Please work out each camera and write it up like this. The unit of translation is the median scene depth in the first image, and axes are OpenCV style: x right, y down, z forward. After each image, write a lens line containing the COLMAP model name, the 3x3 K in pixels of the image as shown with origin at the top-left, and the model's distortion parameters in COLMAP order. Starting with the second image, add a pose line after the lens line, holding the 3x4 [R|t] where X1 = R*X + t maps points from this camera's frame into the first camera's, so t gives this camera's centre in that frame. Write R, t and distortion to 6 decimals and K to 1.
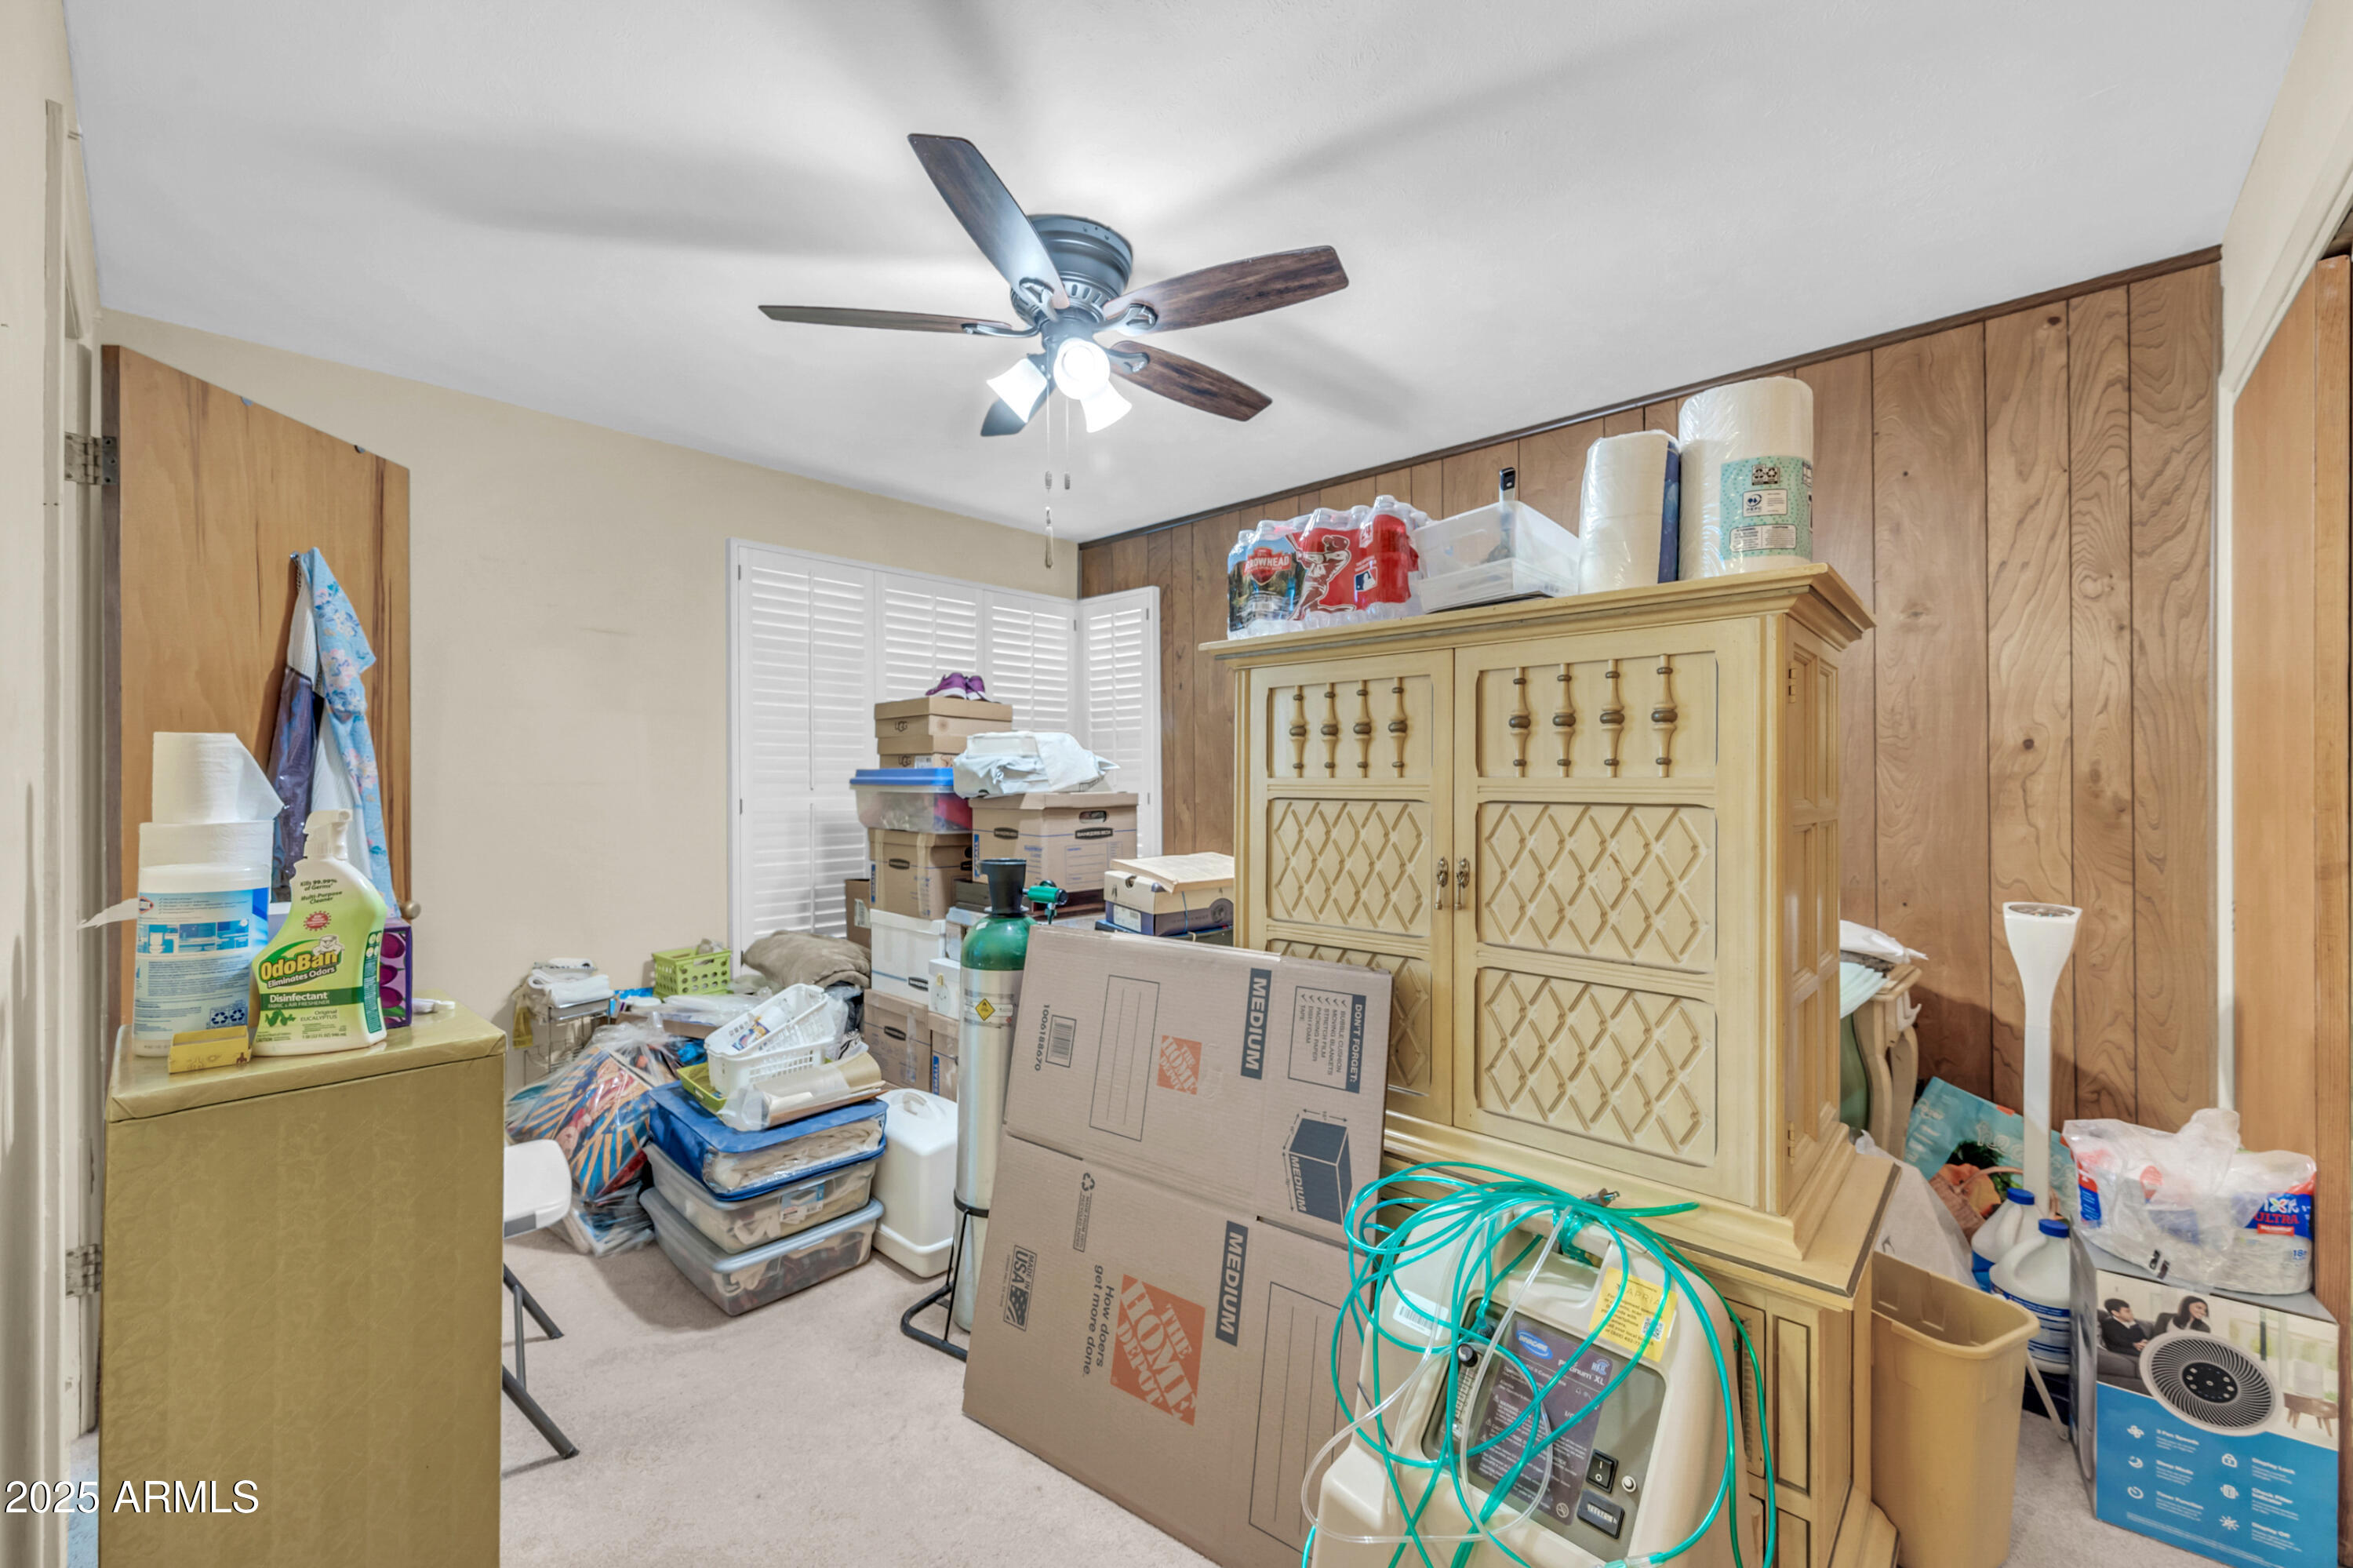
lens RADIAL K [[934.8, 0, 1167.1], [0, 934.8, 786.2], [0, 0, 1]] dist [-0.010188, 0.000068]
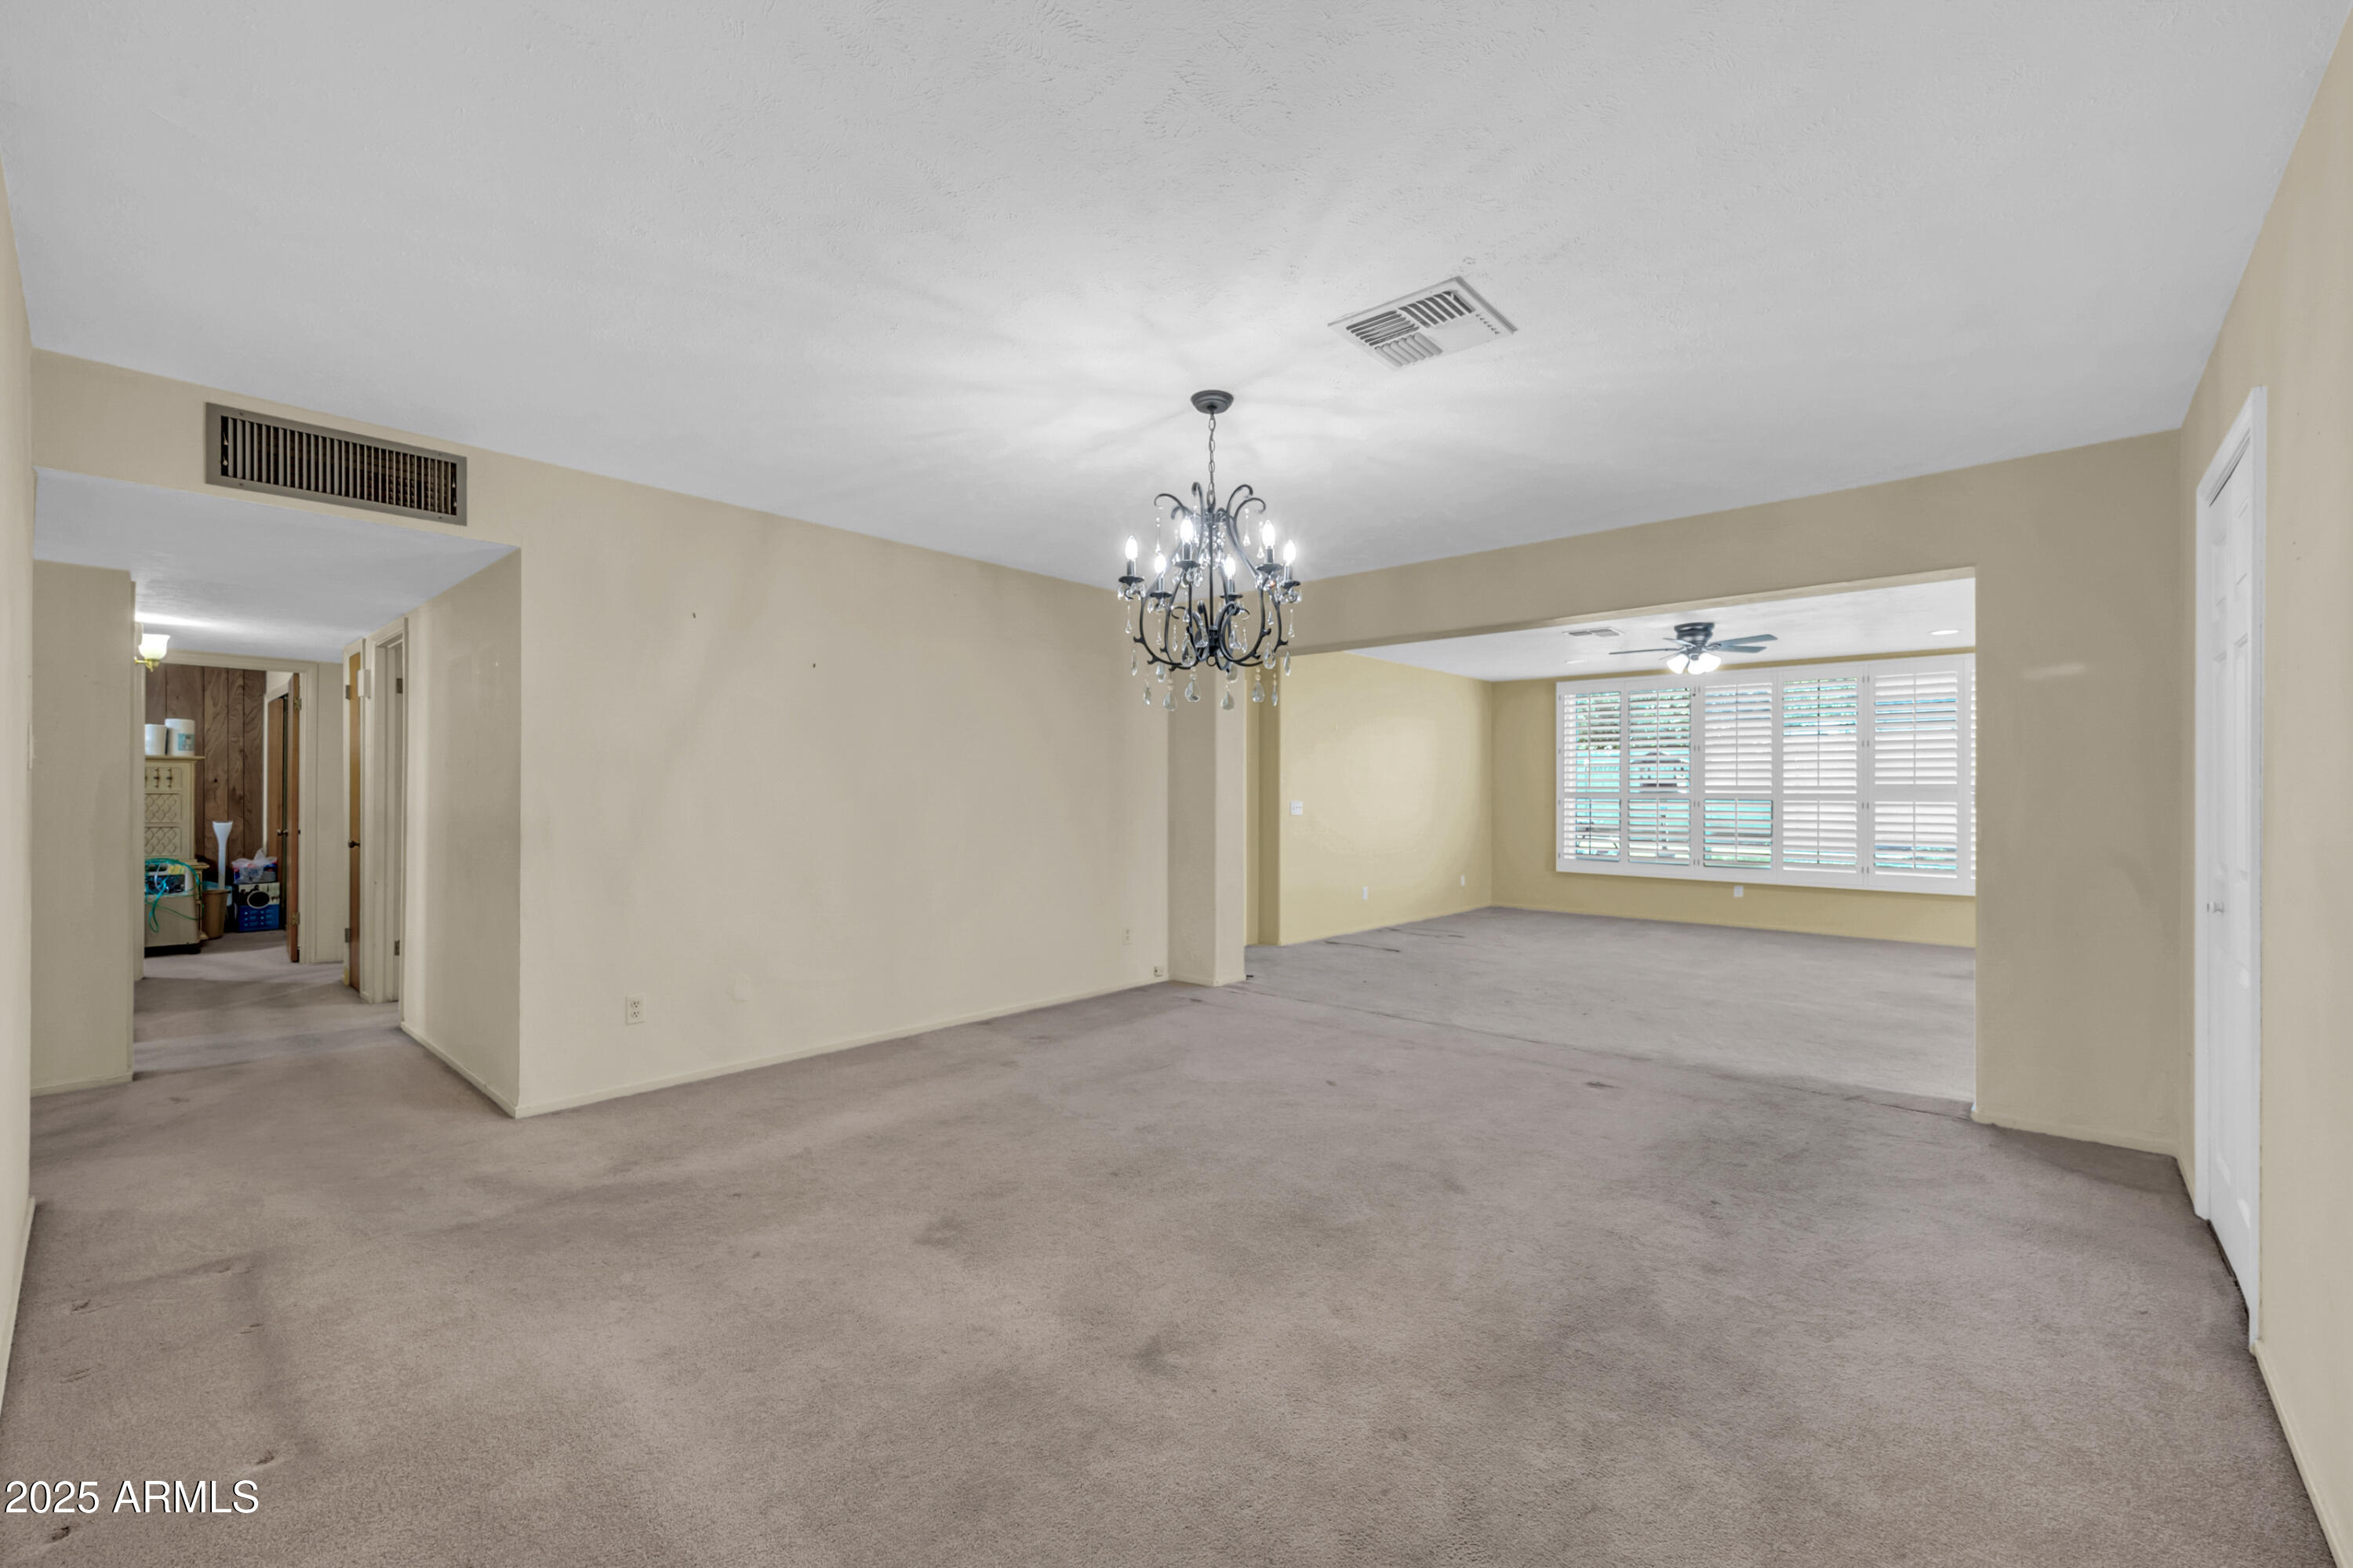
lens RADIAL K [[971.3, 0, 1144.9], [0, 971.3, 790.0], [0, 0, 1]] dist [-0.001983, -0.000137]
pose [[0.004582, 0.007363, 0.999962, -3.341692], [0.002617, 0.999969, -0.007375, 0.034737], [-0.999986, 0.002651, 0.004563, -3.112321]]
